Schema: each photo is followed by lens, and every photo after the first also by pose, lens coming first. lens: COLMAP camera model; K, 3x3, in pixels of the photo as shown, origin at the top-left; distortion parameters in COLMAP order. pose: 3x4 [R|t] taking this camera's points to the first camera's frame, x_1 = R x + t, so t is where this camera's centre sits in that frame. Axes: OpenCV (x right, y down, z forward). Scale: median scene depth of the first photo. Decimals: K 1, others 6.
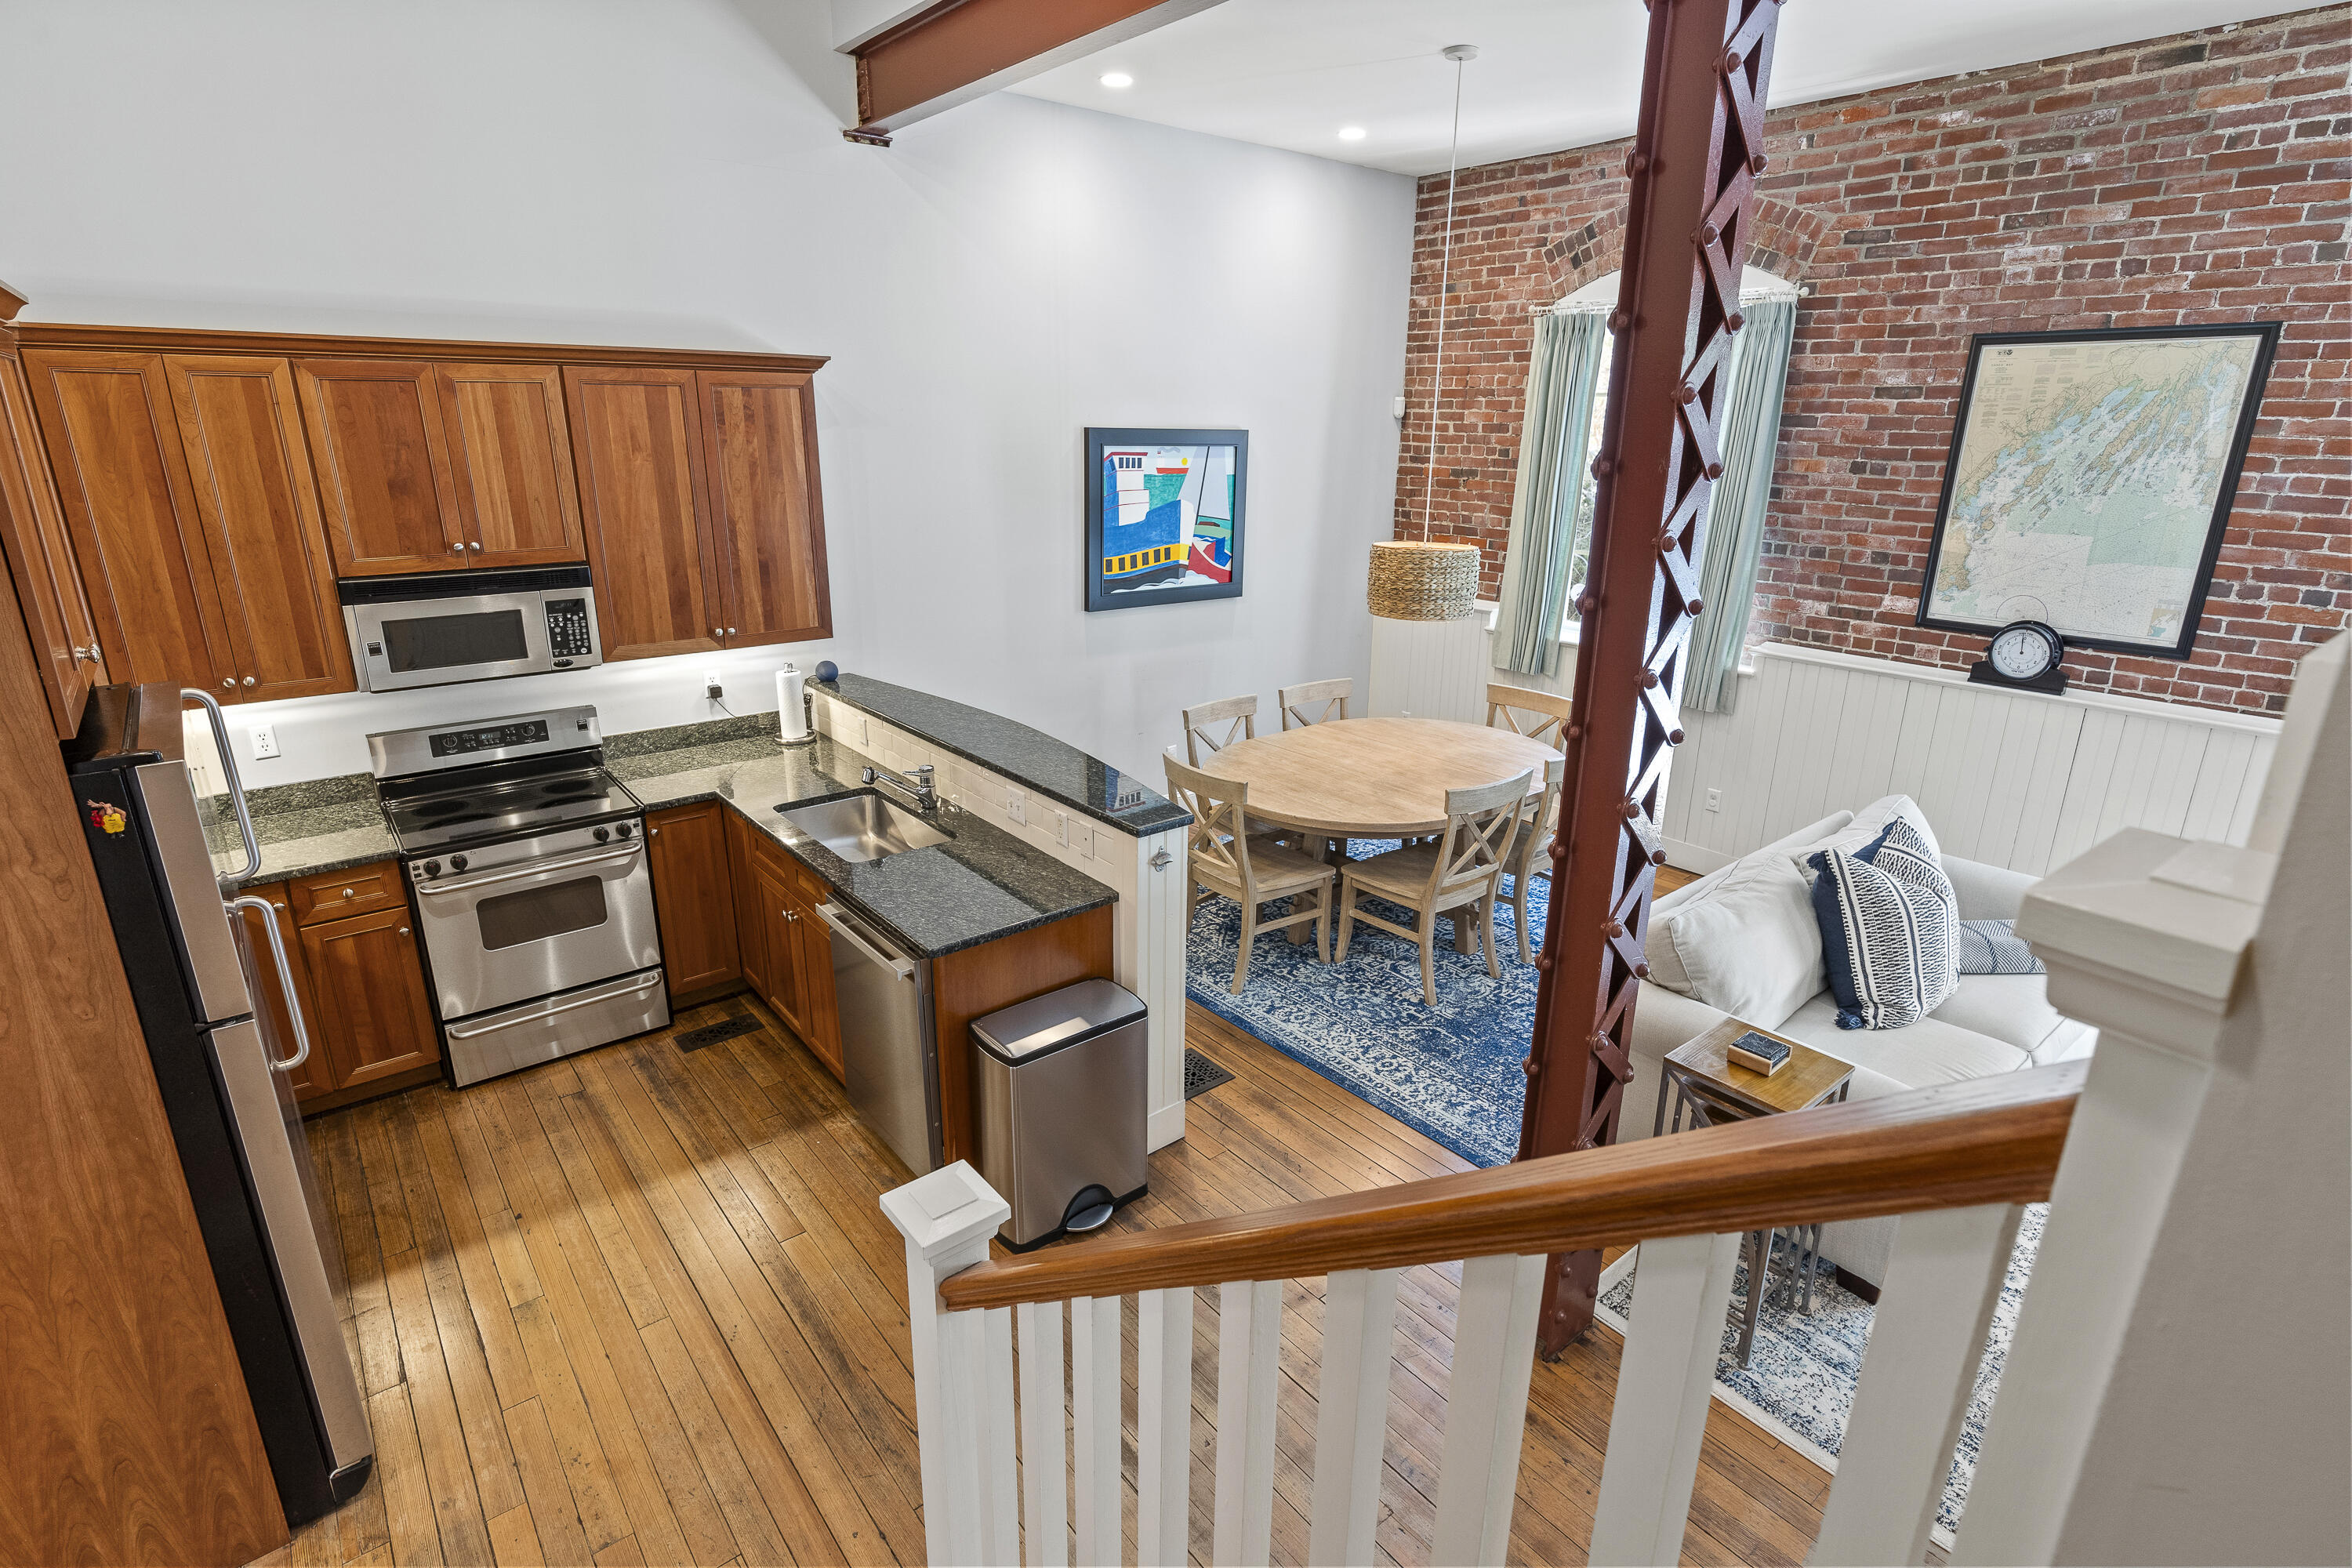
lens RADIAL K [[1157.2, 0, 1176.0], [0, 1157.2, 784.0], [0, 0, 1]] dist [-0.002110, -0.000151]
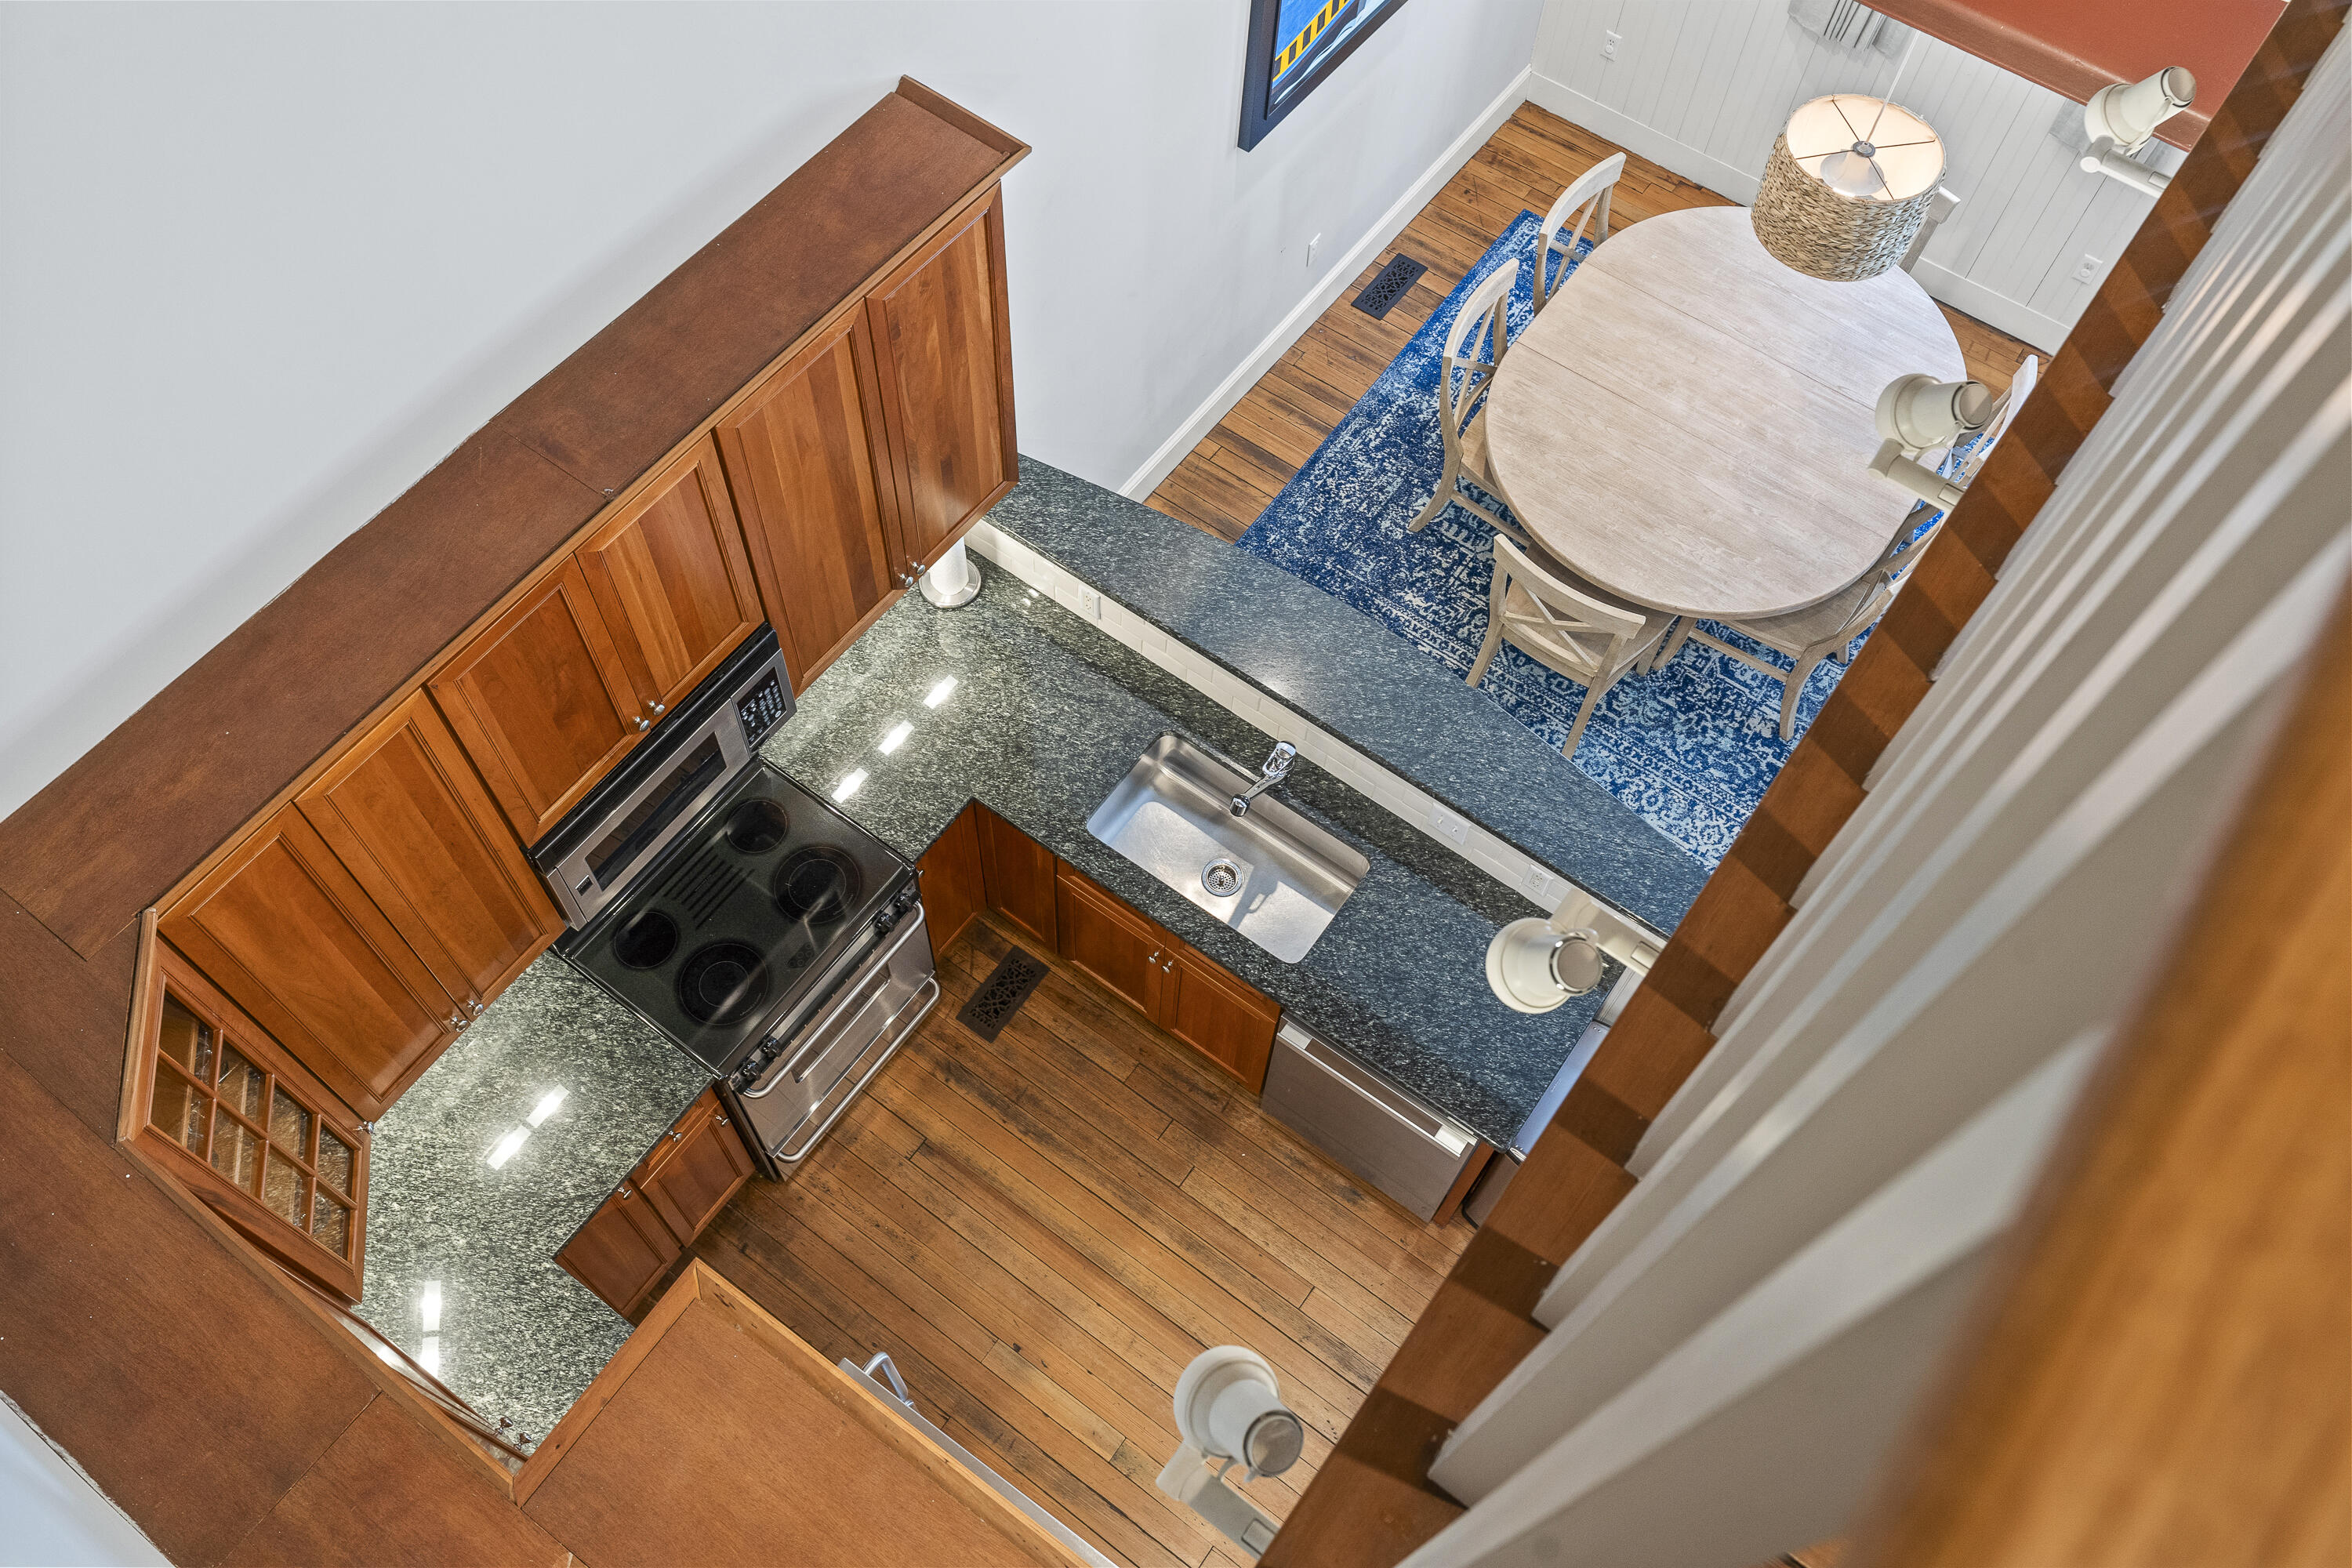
lens RADIAL K [[1818.5, 0, 1176.0], [0, 1818.5, 784.0], [0, 0, 1]] dist [0.030526, 0.000416]
pose [[0.963213, -0.219748, 0.154701, -0.441536], [0.051902, 0.716926, 0.695214, -0.767712], [-0.263681, -0.661610, 0.701958, 0.168761]]
